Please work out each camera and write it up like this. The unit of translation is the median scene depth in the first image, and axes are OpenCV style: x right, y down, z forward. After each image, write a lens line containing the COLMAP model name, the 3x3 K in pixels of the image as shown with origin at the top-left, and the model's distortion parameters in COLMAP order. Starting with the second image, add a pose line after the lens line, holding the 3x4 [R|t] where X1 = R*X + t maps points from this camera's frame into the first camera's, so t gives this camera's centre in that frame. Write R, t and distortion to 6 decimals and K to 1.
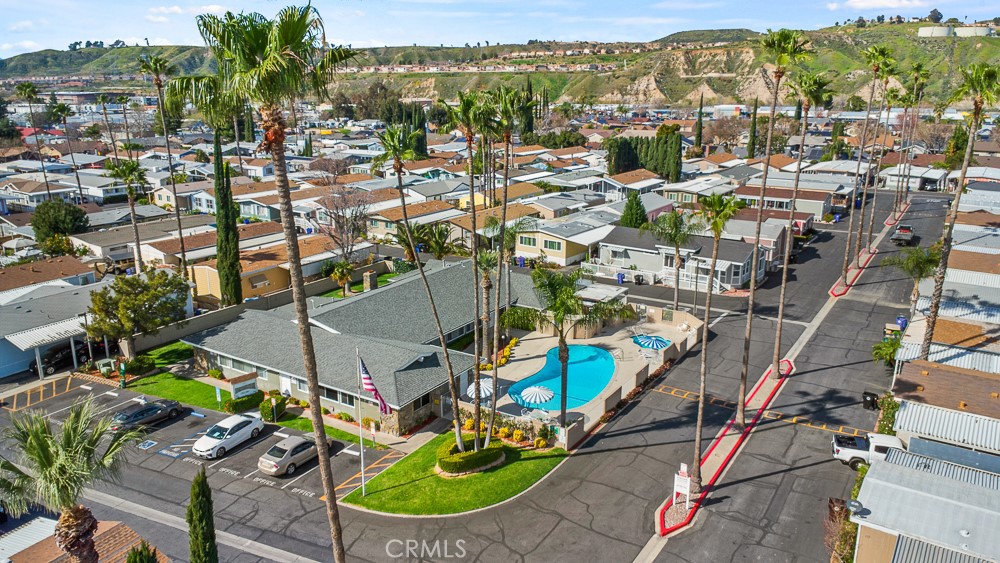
lens RADIAL K [[730.3, 0, 498.2], [0, 730.3, 280.3], [0, 0, 1]] dist [0.007867, 0.002377]
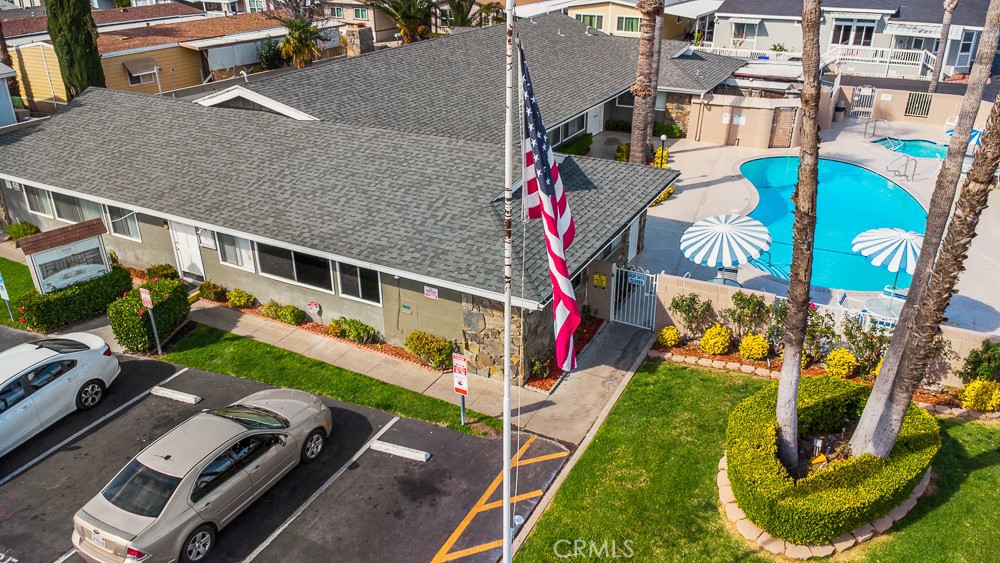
lens RADIAL K [[730.3, 0, 503.1], [0, 730.3, 281.2], [0, 0, 1]] dist [0.007867, 0.002377]
pose [[0.997022, -0.037087, 0.067616, -0.155959], [0.024393, 0.983416, 0.179718, 0.096366], [-0.073159, -0.177534, 0.981392, 0.626002]]
